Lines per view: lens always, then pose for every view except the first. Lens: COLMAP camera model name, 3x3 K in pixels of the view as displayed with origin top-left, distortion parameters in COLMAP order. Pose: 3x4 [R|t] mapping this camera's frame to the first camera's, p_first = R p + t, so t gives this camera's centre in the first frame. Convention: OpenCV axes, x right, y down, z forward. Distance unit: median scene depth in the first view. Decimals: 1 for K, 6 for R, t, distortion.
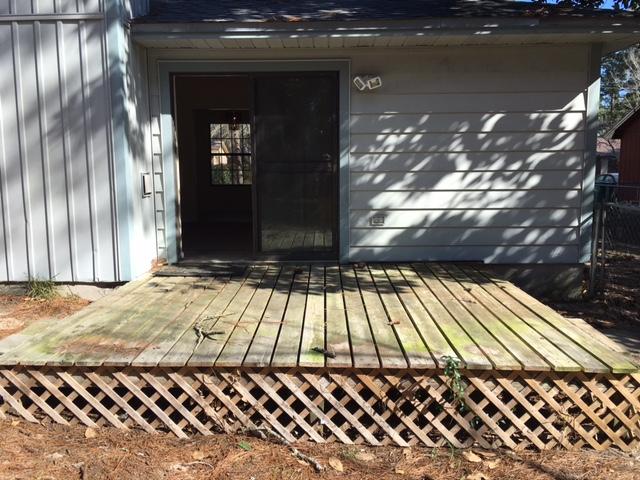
lens RADIAL K [[545.9, 0, 319.6], [0, 545.9, 237.0], [0, 0, 1]] dist [0.084435, -0.119293]
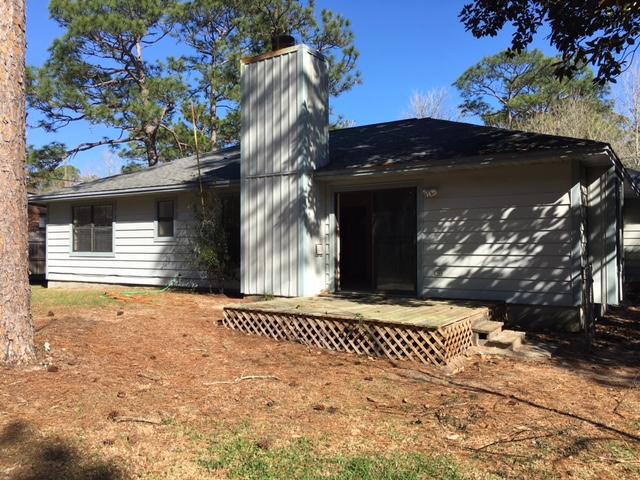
lens RADIAL K [[545.9, 0, 319.6], [0, 545.9, 237.0], [0, 0, 1]] dist [0.084435, -0.119293]
pose [[0.851132, -0.005617, -0.524922, 0.682137], [-0.067345, 0.990512, -0.119795, 0.088513], [0.520614, 0.137312, 0.842678, -0.614278]]
